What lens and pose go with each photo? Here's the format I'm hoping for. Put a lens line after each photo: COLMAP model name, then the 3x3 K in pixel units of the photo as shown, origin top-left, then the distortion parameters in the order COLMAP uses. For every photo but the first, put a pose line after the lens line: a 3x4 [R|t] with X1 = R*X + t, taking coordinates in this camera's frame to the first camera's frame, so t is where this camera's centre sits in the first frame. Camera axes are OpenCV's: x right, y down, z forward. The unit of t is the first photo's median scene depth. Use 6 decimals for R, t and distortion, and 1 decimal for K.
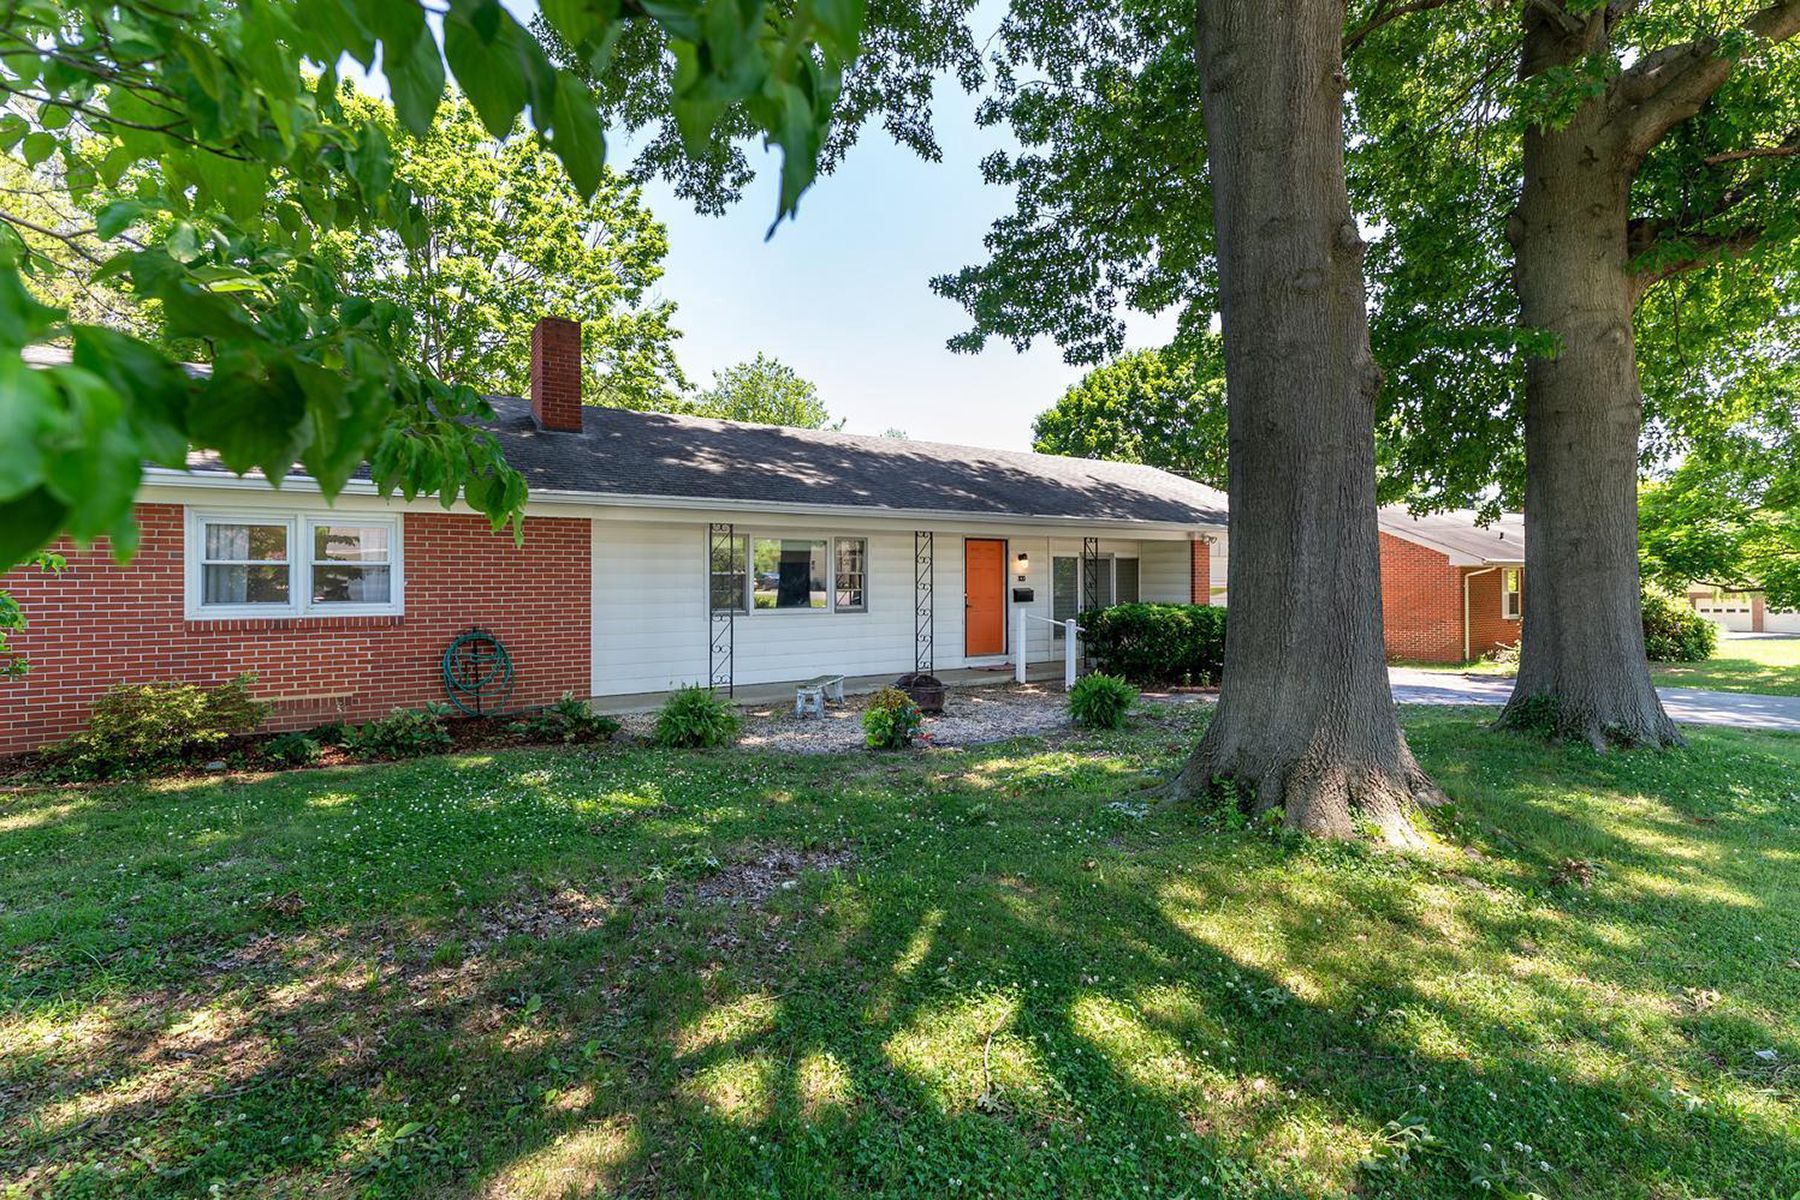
lens RADIAL K [[837.4, 0, 905.3], [0, 837.4, 594.5], [0, 0, 1]] dist [0.002681, 0.000204]
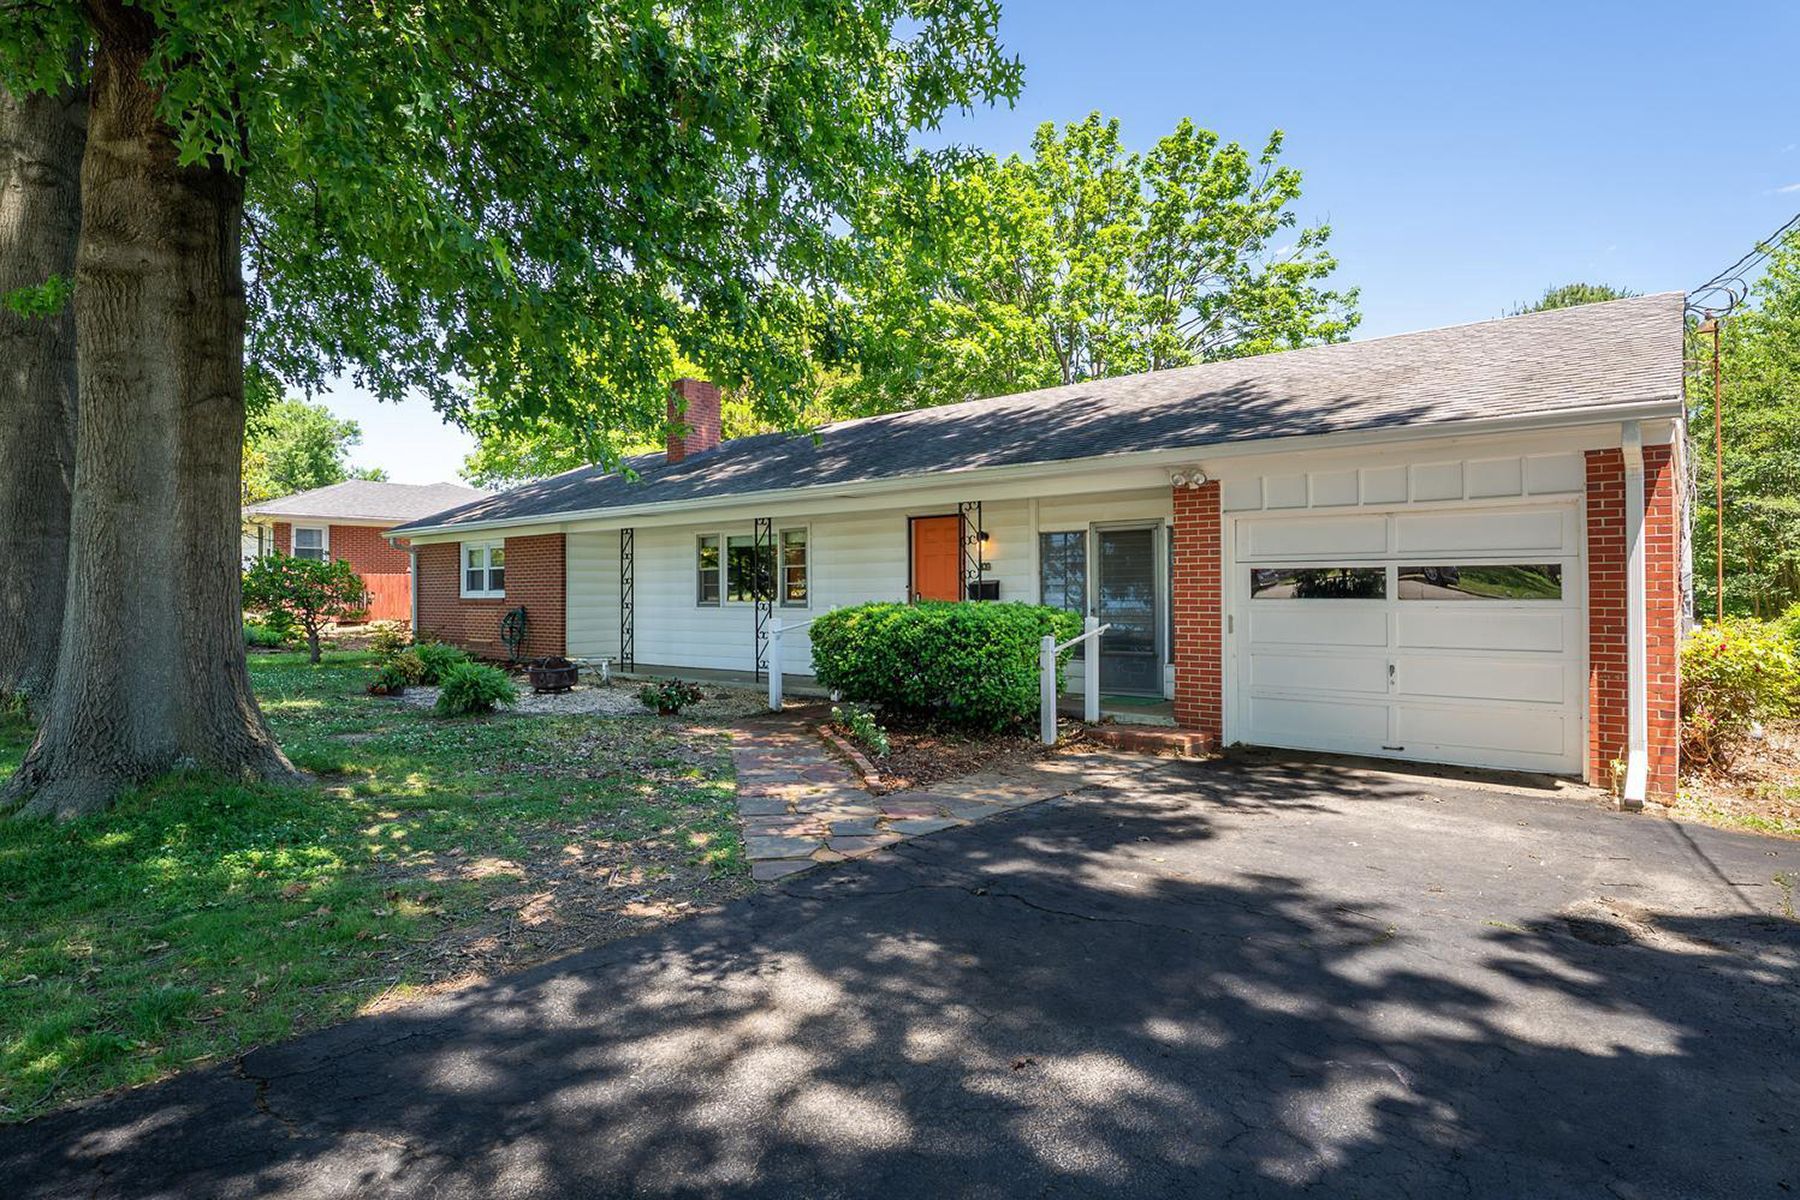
lens RADIAL K [[934.6, 0, 900.0], [0, 934.6, 600.0], [0, 0, 1]] dist [0.000060, 0.000003]
pose [[0.289615, 0.009634, -0.957095, 1.038897], [-0.010727, 0.999919, 0.006819, 0.004892], [0.957083, 0.008292, 0.289695, 0.845385]]
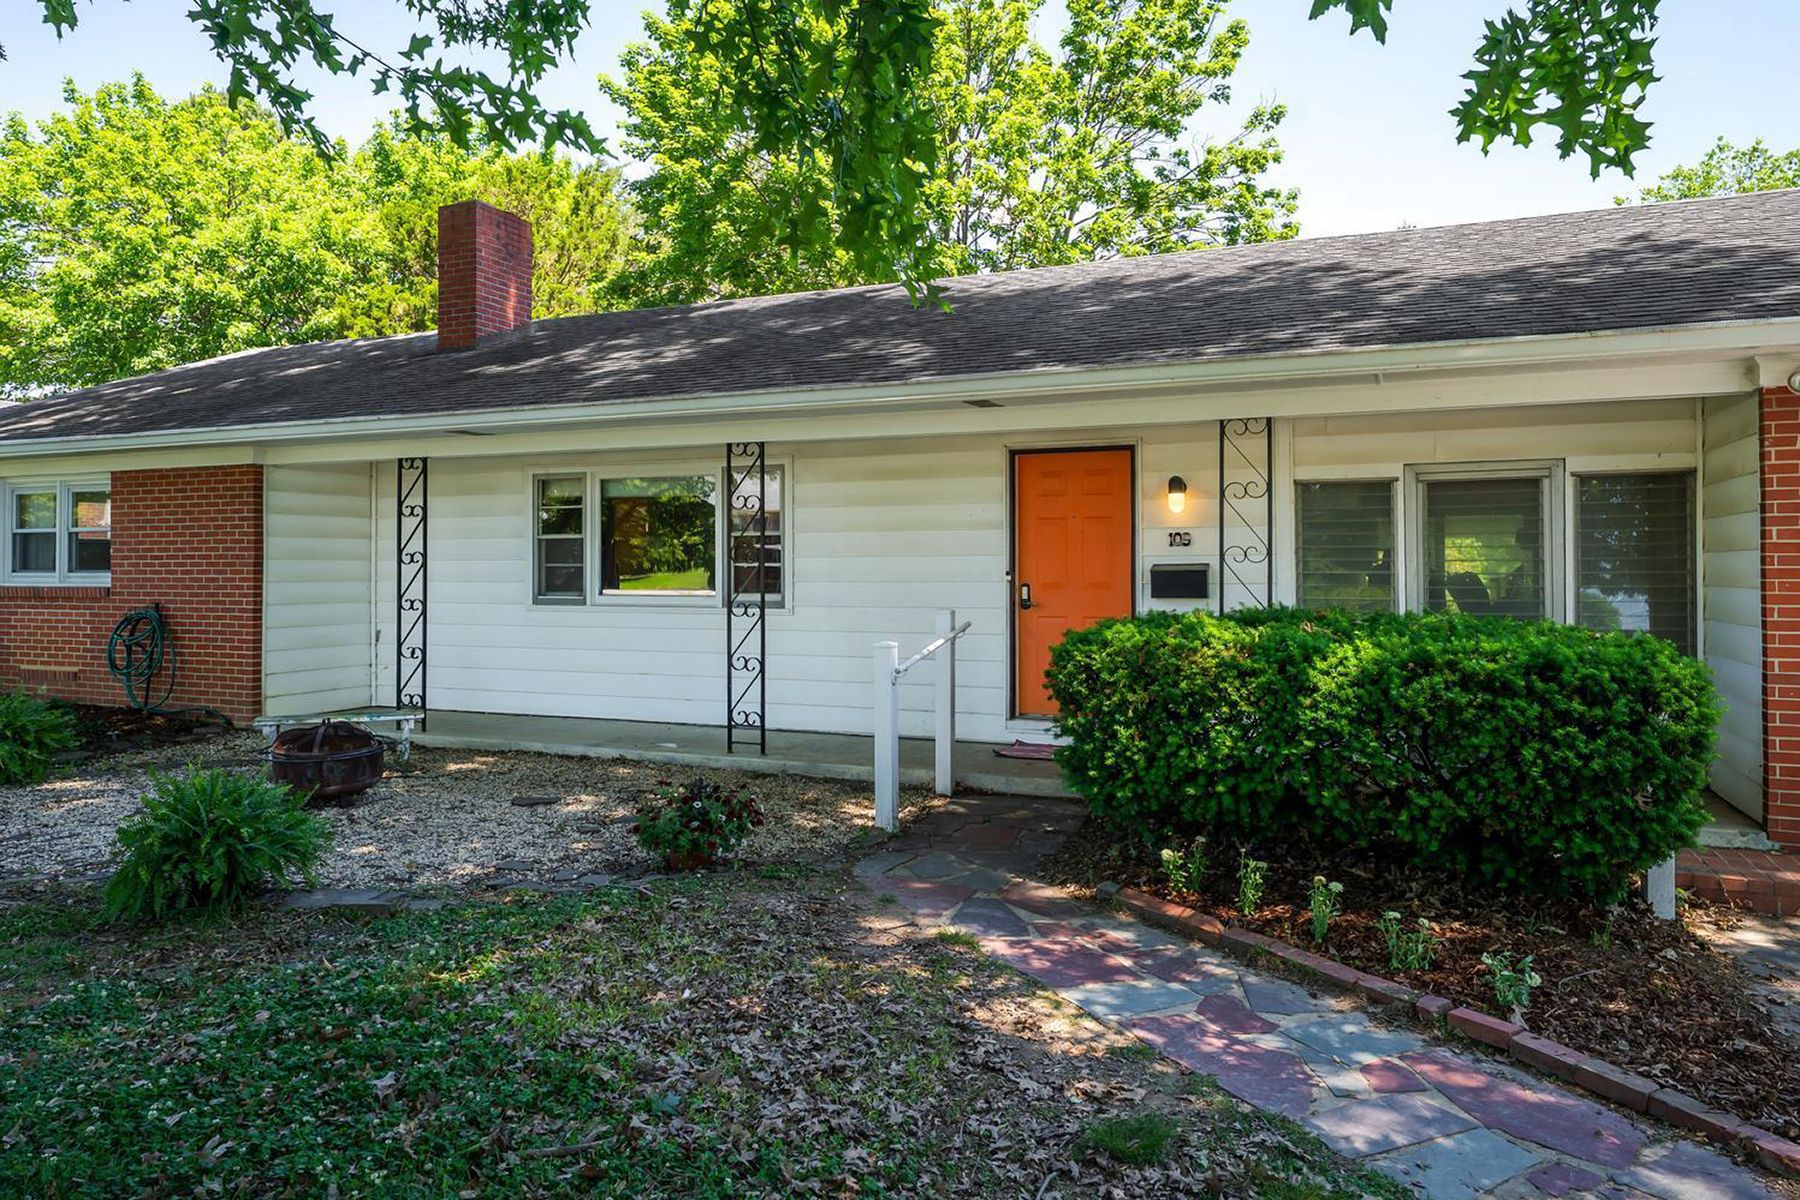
lens RADIAL K [[1157.1, 0, 890.5], [0, 1157.1, 563.3], [0, 0, 1]] dist [0.006830, 0.001781]
pose [[0.552645, 0.000085, -0.833417, 0.627742], [-0.013732, 0.999865, -0.009004, -0.000858], [0.833304, 0.016420, 0.552572, 0.695636]]
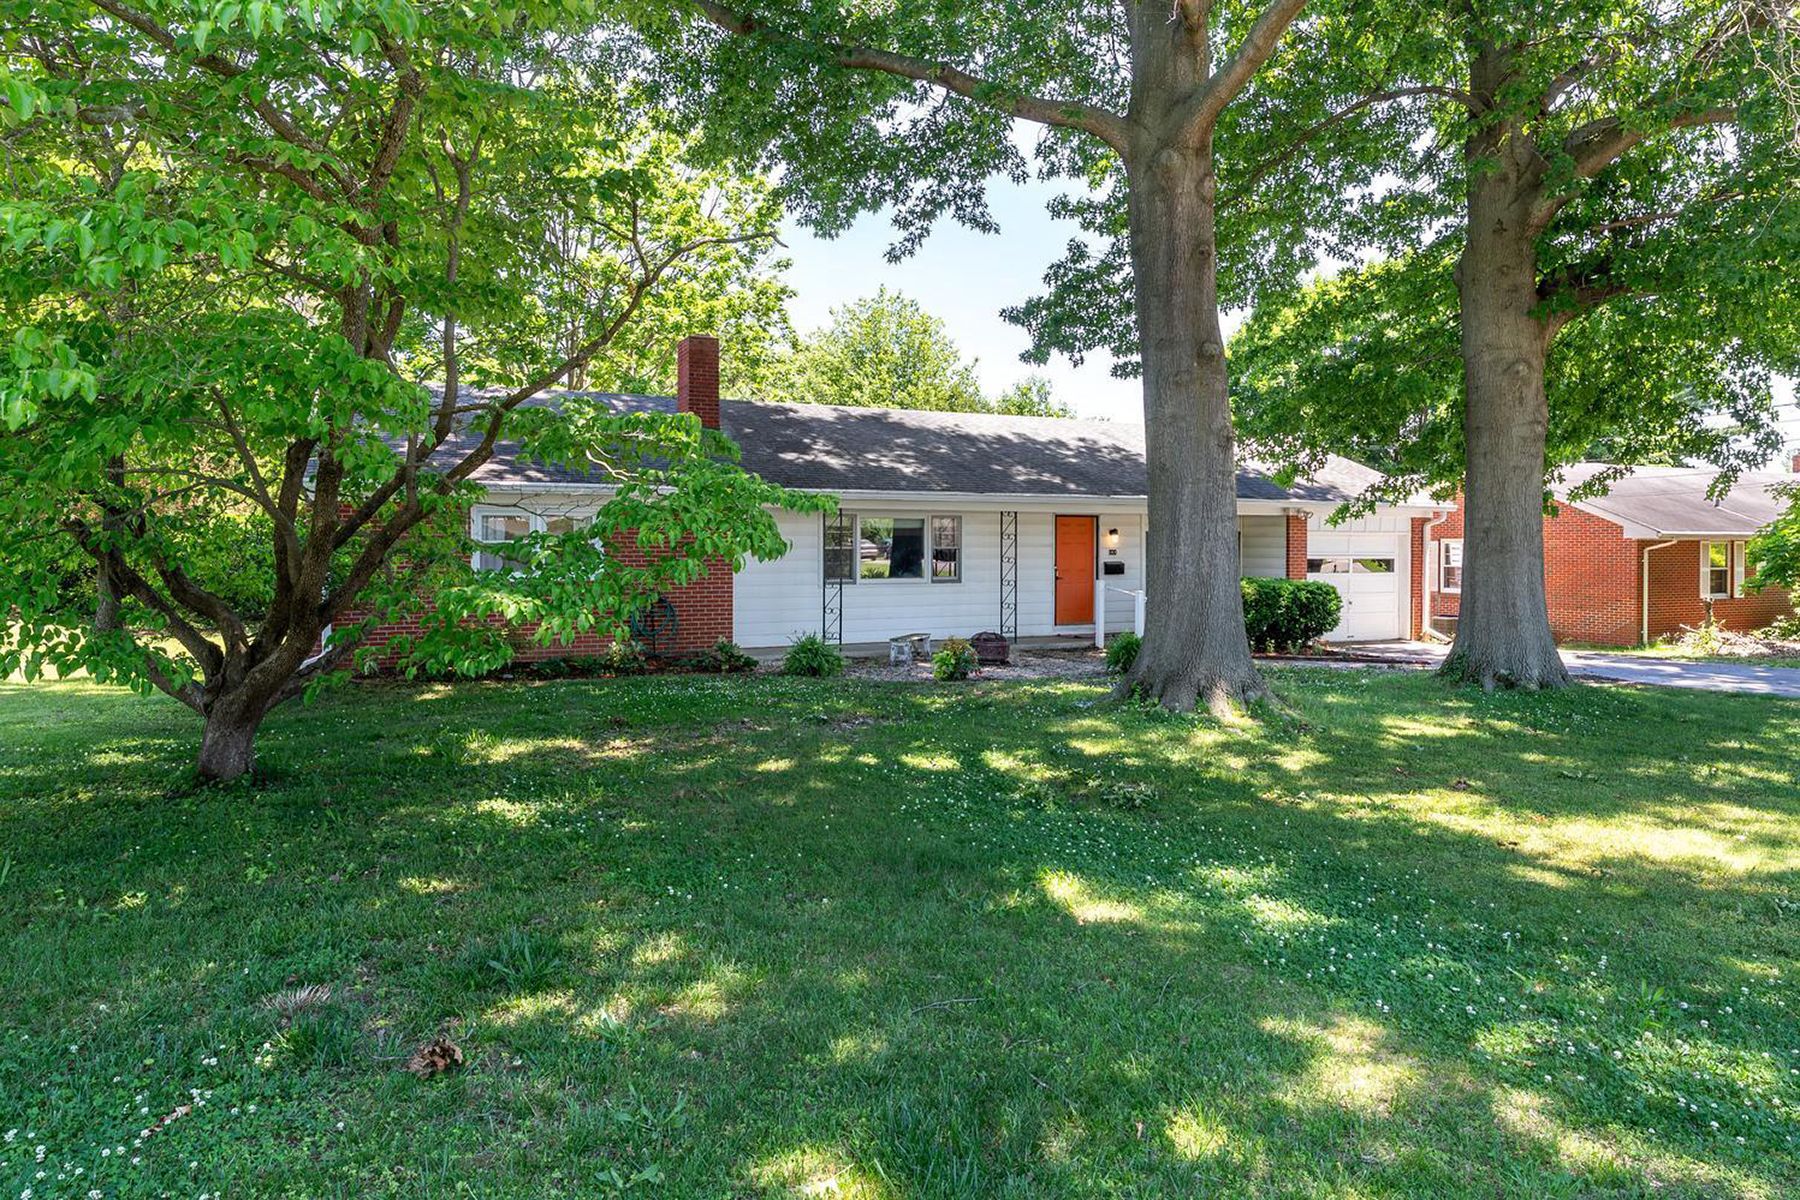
lens RADIAL K [[1100.8, 0, 900.0], [0, 1100.8, 600.0], [0, 0, 1]] dist [-0.003865, -0.000283]
pose [[0.987181, 0.011450, -0.159191, 0.115361], [-0.006331, 0.999448, 0.032623, -0.003378], [0.159477, -0.031197, 0.986709, -0.493531]]
